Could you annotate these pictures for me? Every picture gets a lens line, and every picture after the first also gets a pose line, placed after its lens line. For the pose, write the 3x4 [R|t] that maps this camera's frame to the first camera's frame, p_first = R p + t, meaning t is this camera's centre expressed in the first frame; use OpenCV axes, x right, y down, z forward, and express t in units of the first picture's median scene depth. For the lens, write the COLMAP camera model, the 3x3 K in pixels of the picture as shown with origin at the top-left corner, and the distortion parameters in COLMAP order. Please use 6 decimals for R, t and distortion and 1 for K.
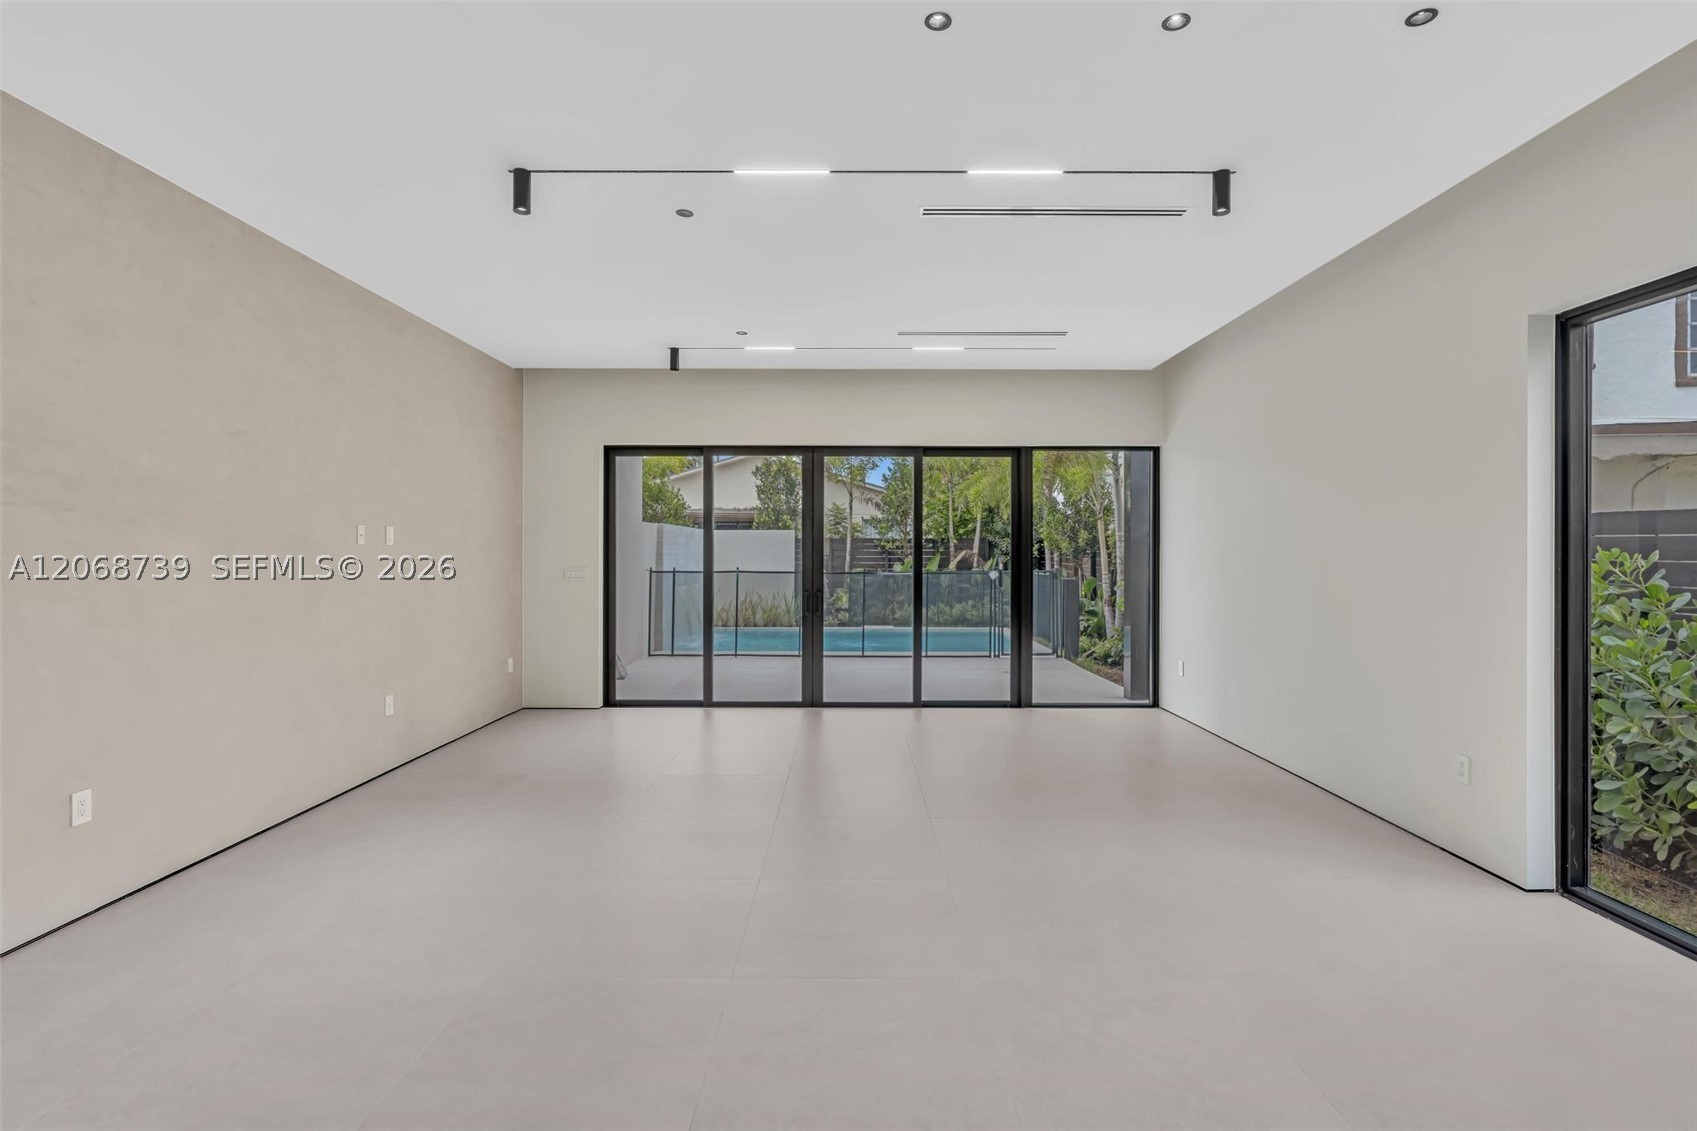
lens RADIAL K [[793.1, 0, 850.3], [0, 793.1, 552.1], [0, 0, 1]] dist [-0.004722, -0.000607]
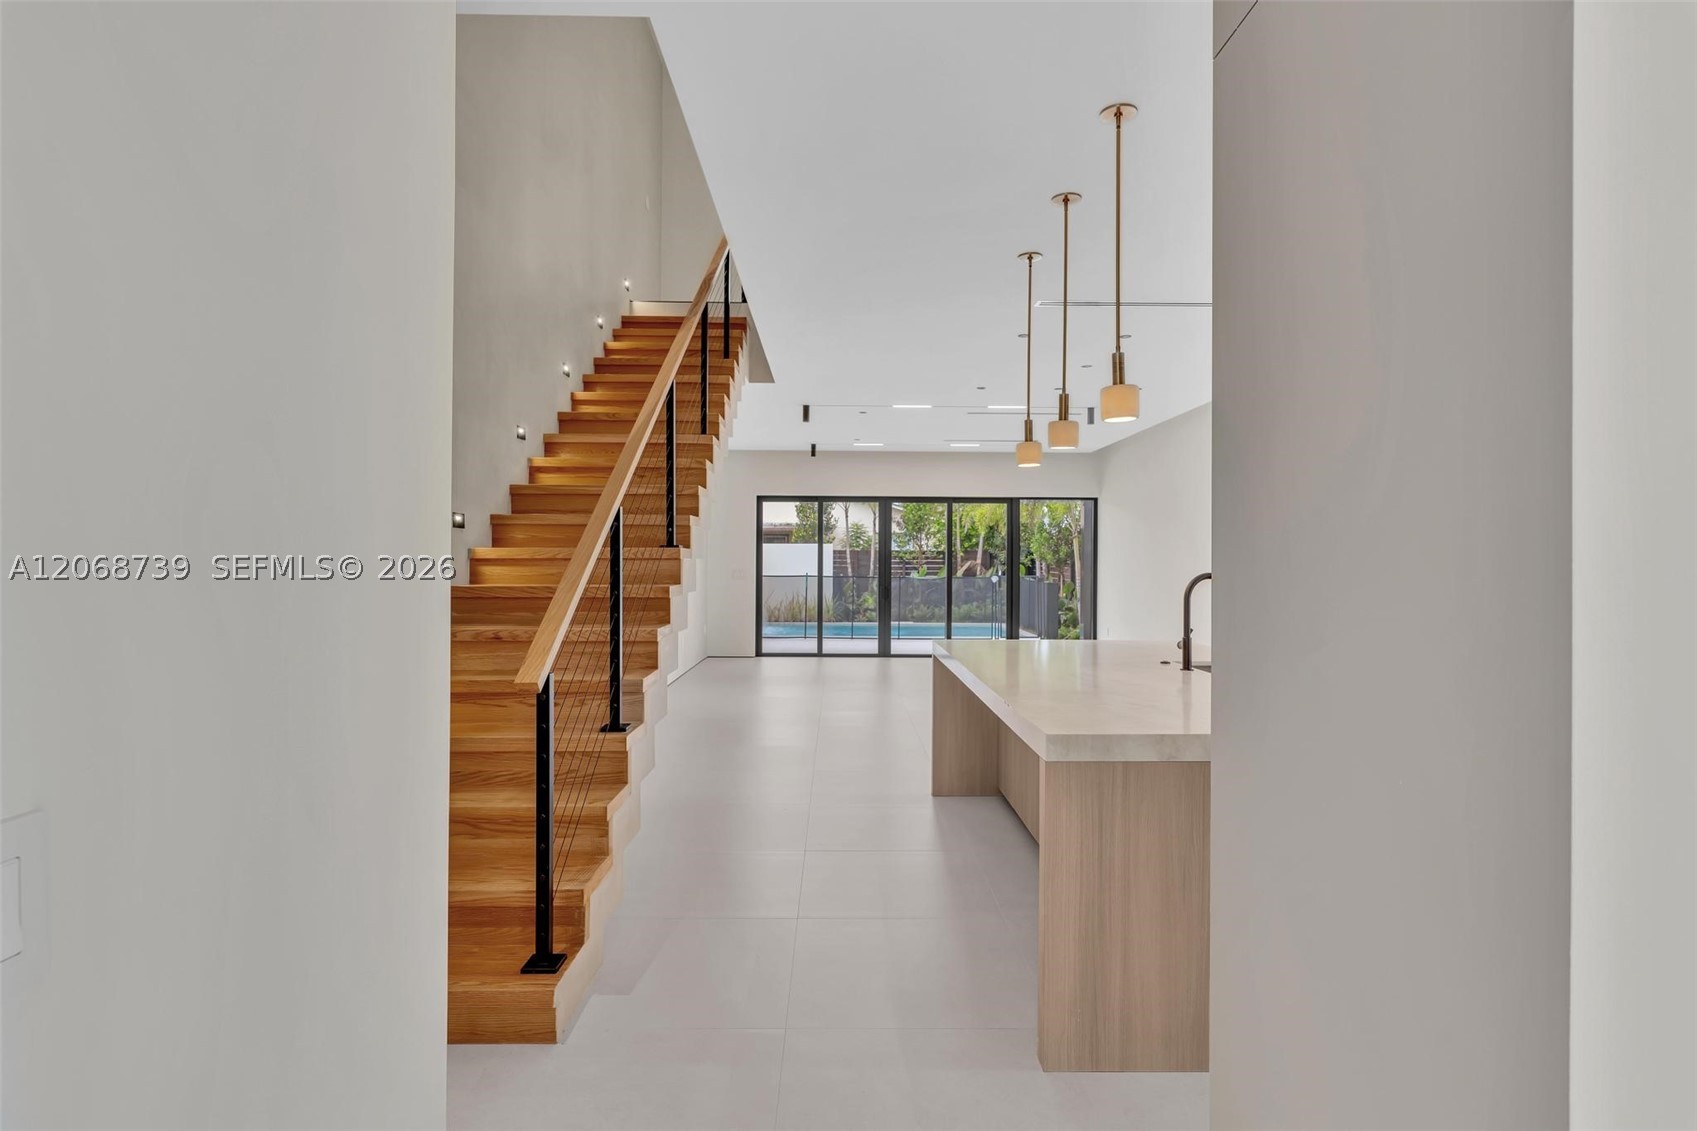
lens RADIAL K [[849.5, 0, 848.3], [0, 849.5, 566.2], [0, 0, 1]] dist [-0.000703, -0.001298]
pose [[0.999930, 0.004050, 0.011153, -0.082203], [-0.004103, 0.999980, 0.004735, 0.001005], [-0.011133, -0.004781, 0.999927, -0.431871]]
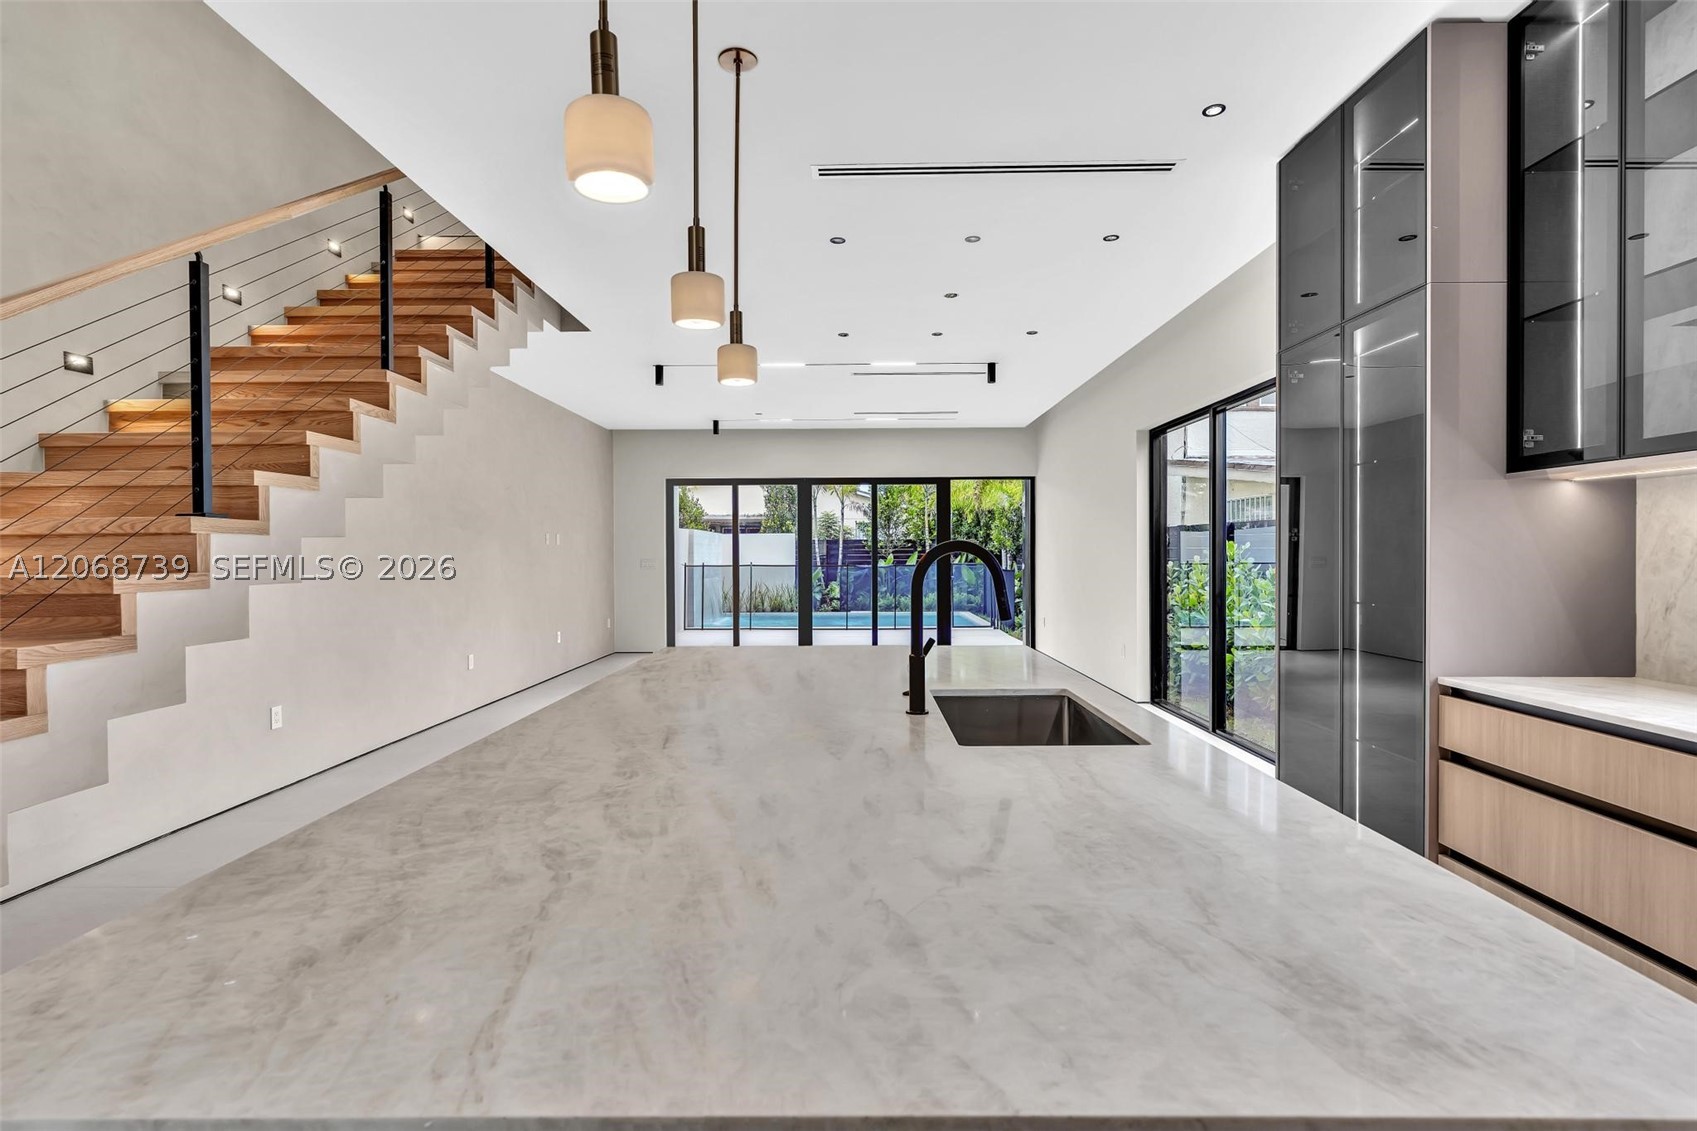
lens RADIAL K [[793.1, 0, 851.4], [0, 793.1, 562.1], [0, 0, 1]] dist [-0.004722, -0.000607]
pose [[0.999969, -0.007206, -0.003088, 0.026530], [0.007237, 0.999924, 0.010029, 0.006643], [0.003015, -0.010051, 0.999945, -0.295525]]
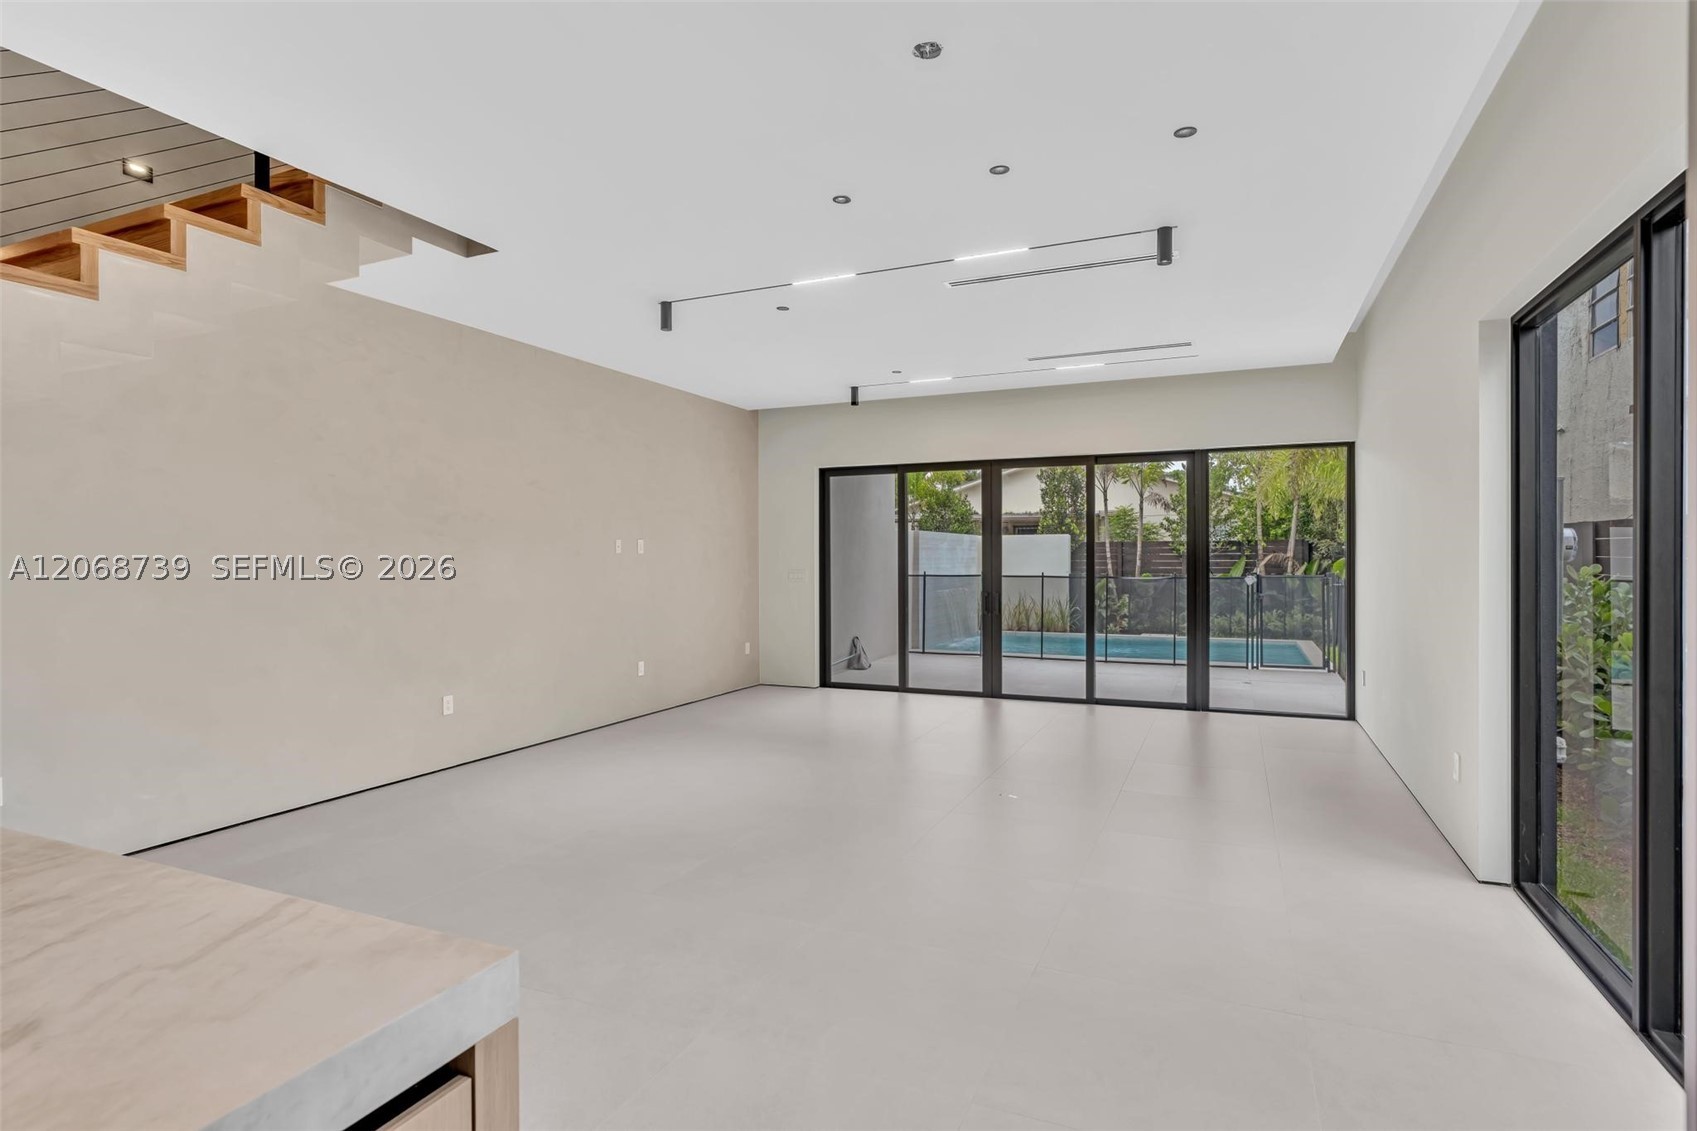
lens RADIAL K [[849.5, 0, 862.3], [0, 849.5, 563.7], [0, 0, 1]] dist [-0.000703, -0.001298]
pose [[0.918271, -0.002134, -0.395948, 0.147434], [0.005210, 0.999964, 0.006695, 0.000644], [0.395919, -0.008211, 0.918249, -0.087016]]
